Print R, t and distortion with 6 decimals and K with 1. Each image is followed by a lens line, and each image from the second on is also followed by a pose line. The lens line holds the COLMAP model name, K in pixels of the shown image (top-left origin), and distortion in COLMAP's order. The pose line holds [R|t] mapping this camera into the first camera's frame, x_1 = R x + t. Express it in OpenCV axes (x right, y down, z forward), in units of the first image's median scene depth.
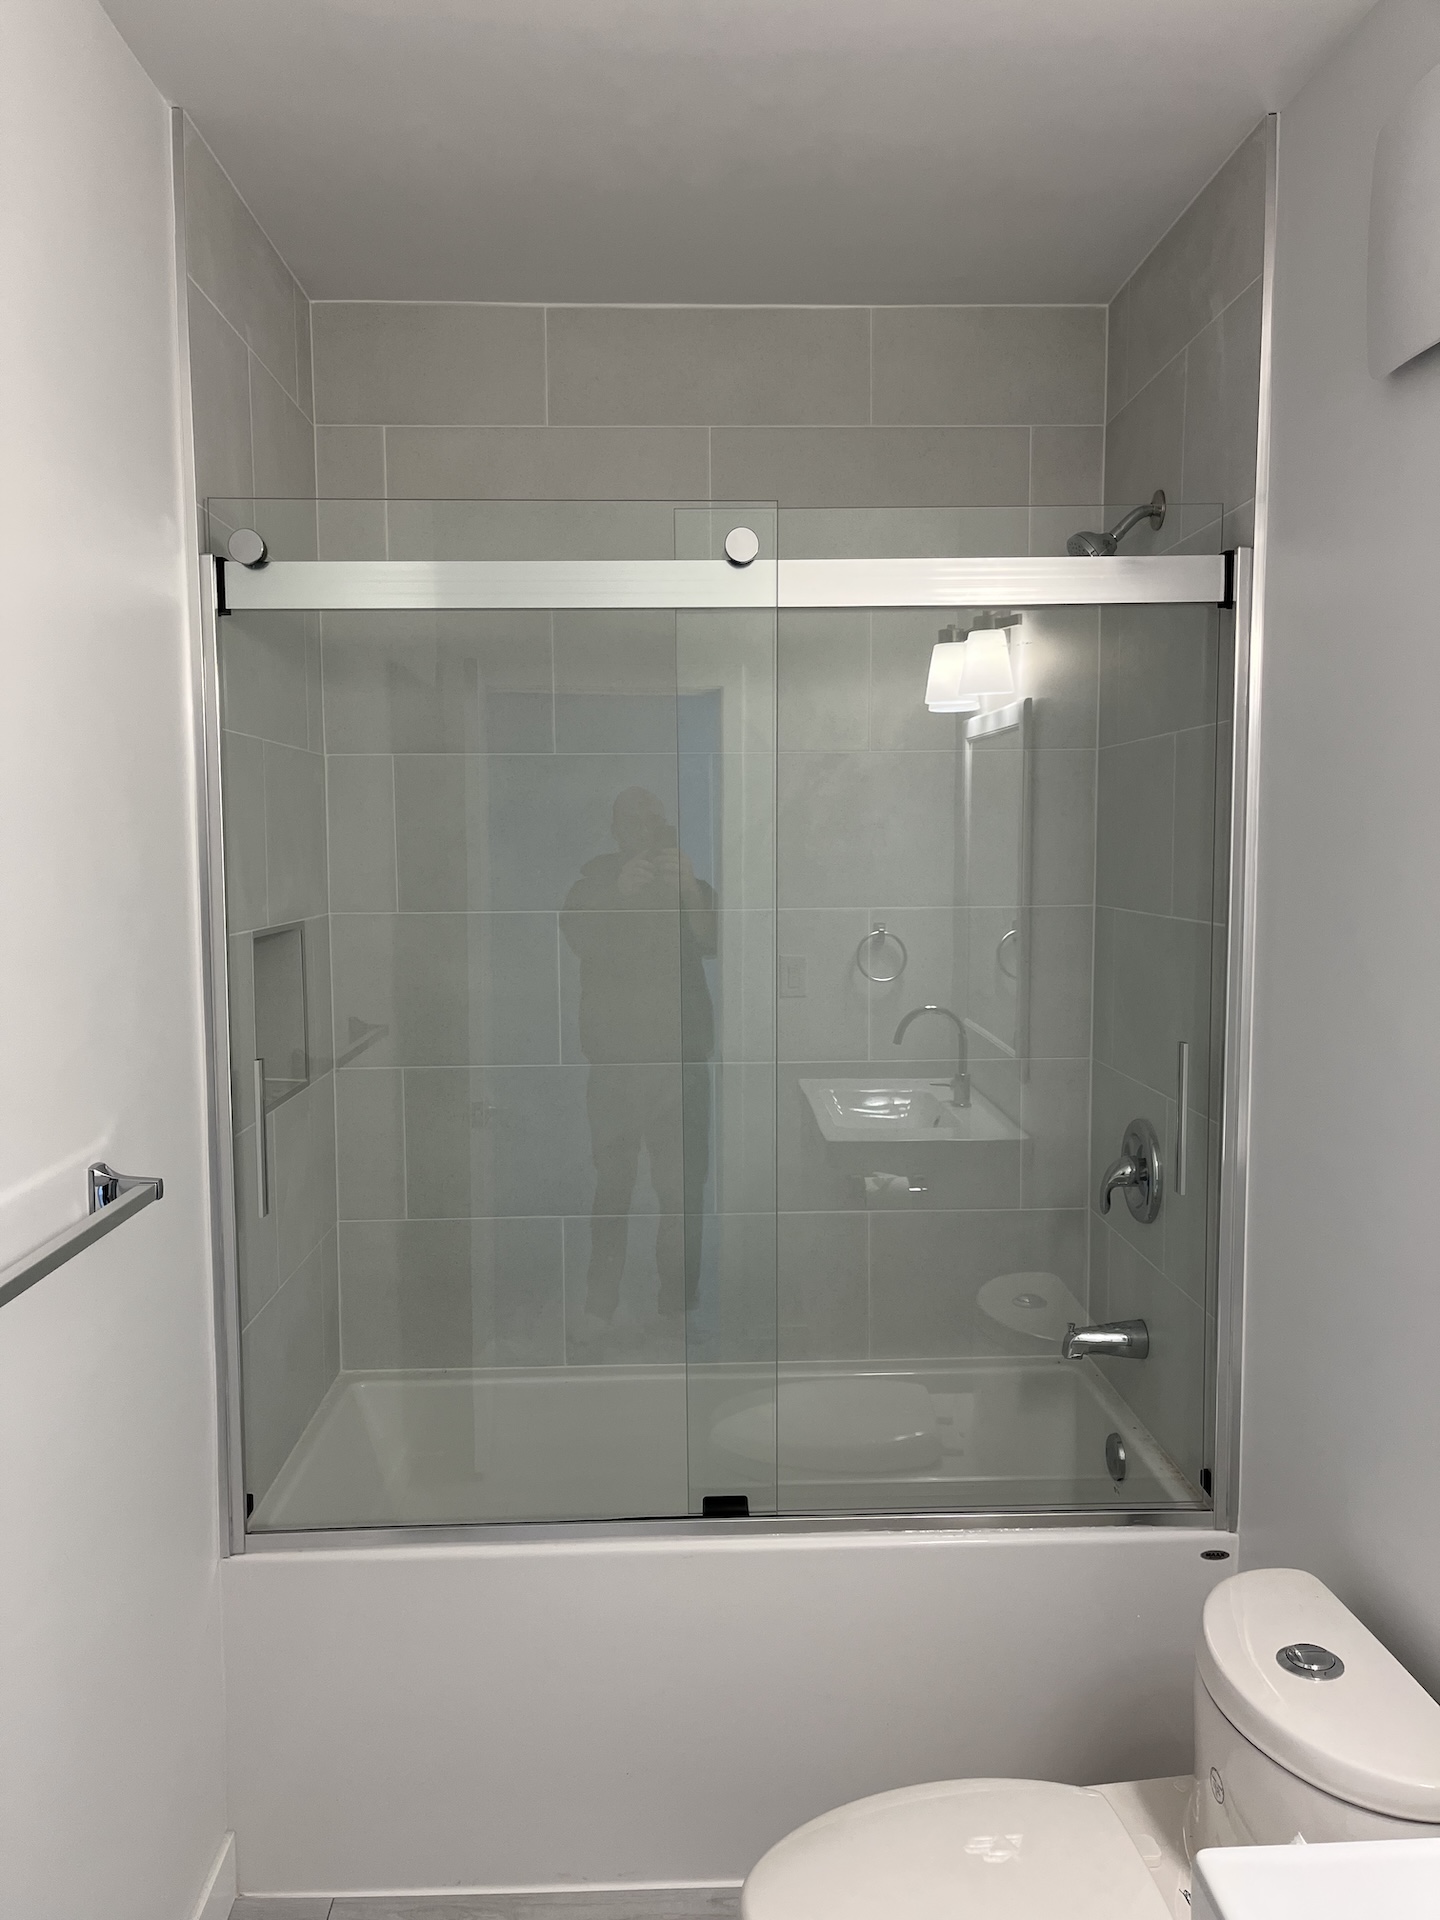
lens RADIAL K [[1446.4, 0, 720.0], [0, 1446.4, 960.0], [0, 0, 1]] dist [0.047861, -0.063959]
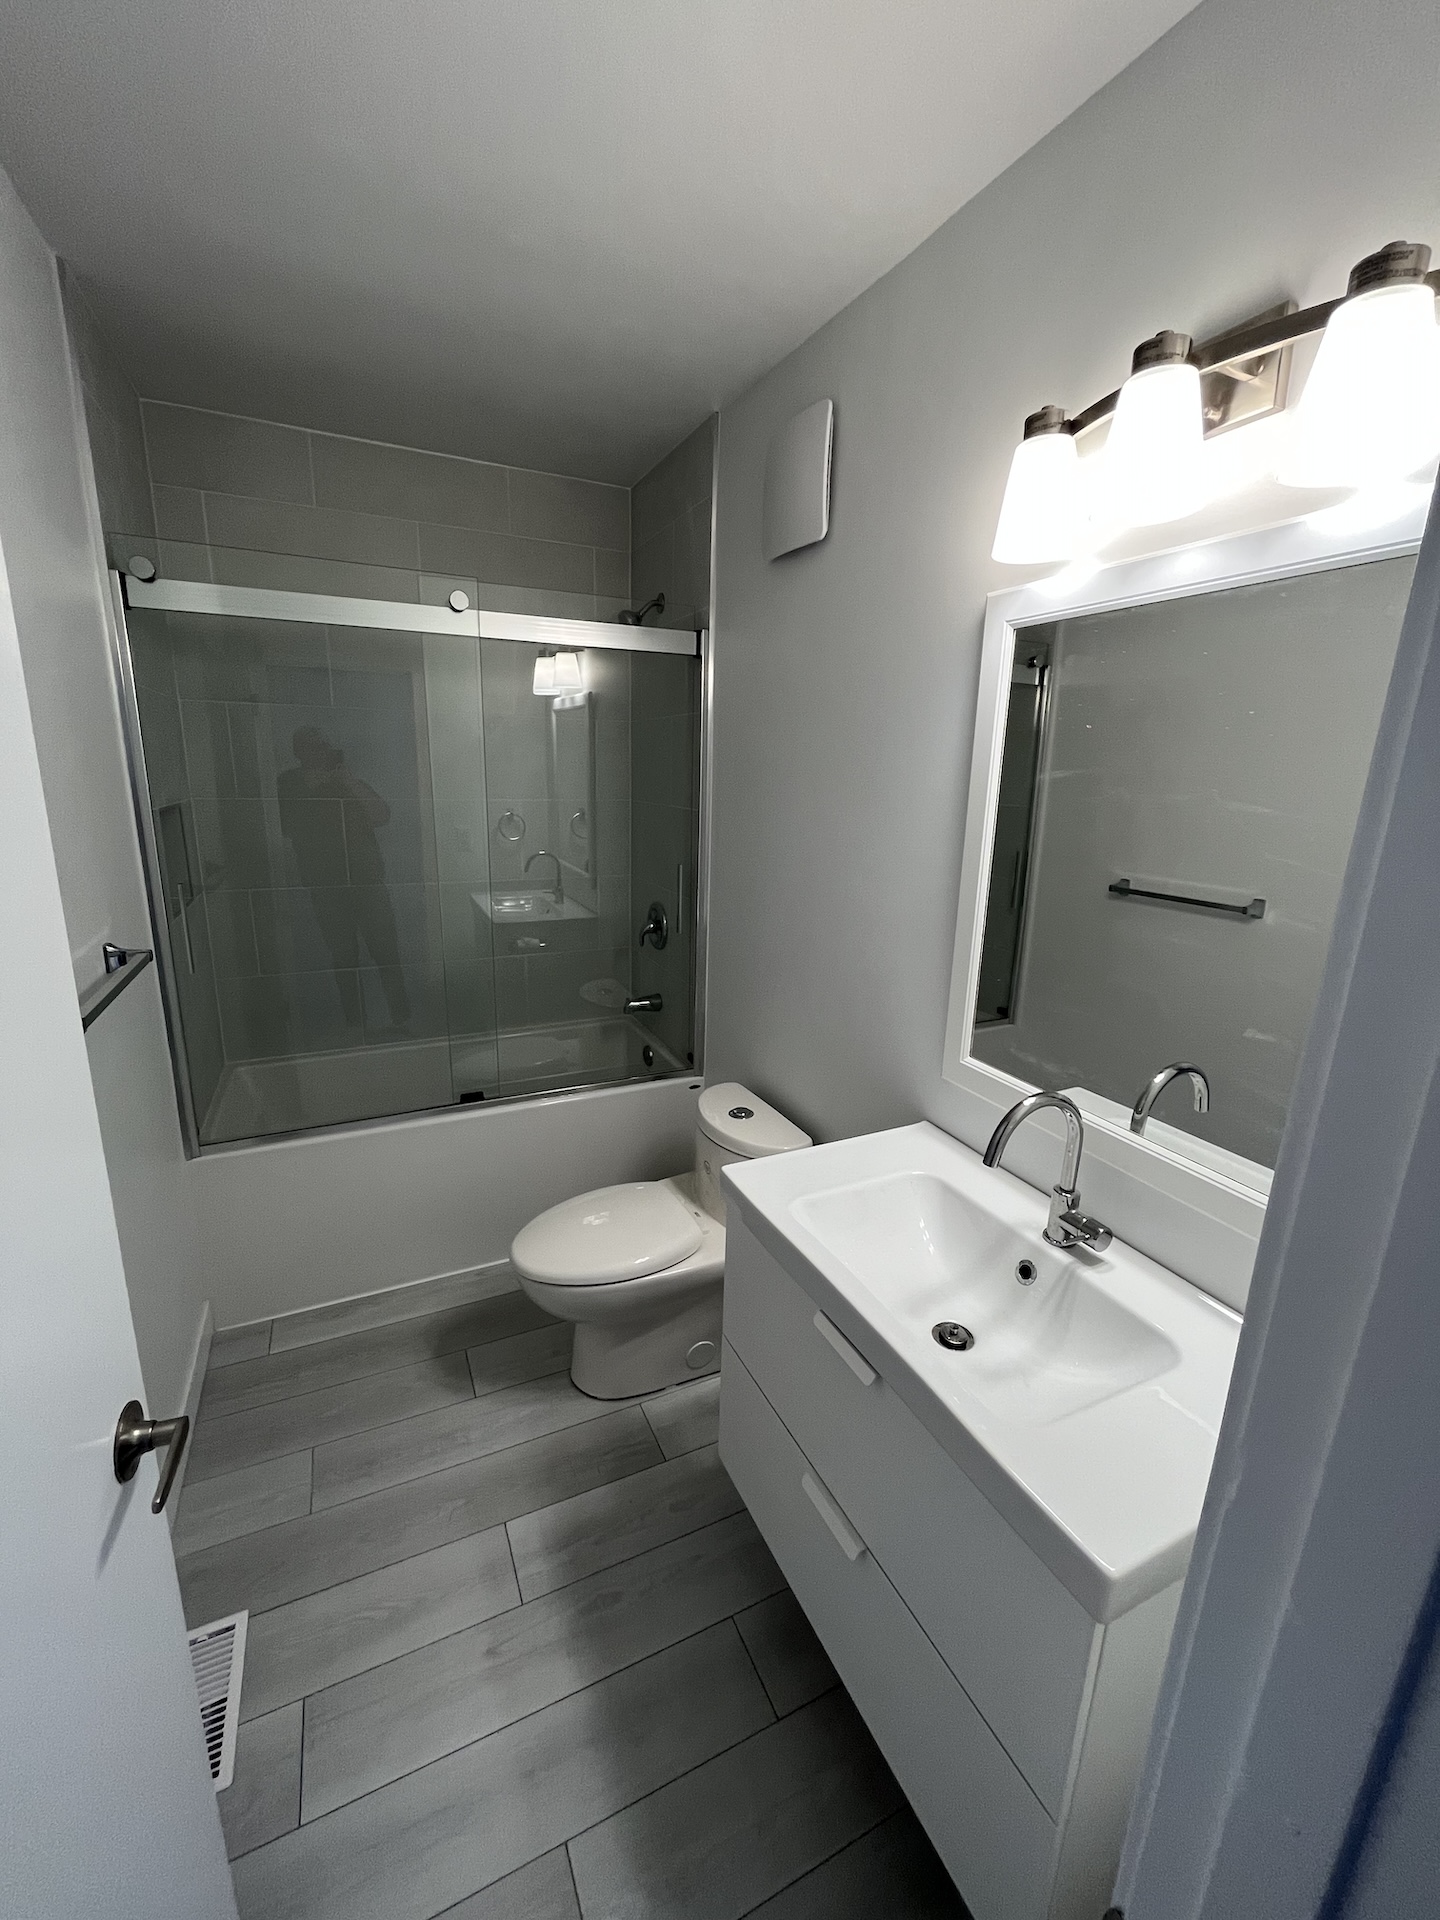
lens RADIAL K [[784.6, 0, 720.0], [0, 784.6, 960.0], [0, 0, 1]] dist [-0.001968, -0.000323]
pose [[0.913965, -0.067198, 0.400190, -0.093386], [0.001779, 0.986847, 0.161646, 0.006747], [-0.405788, -0.147027, 0.902064, -0.095328]]
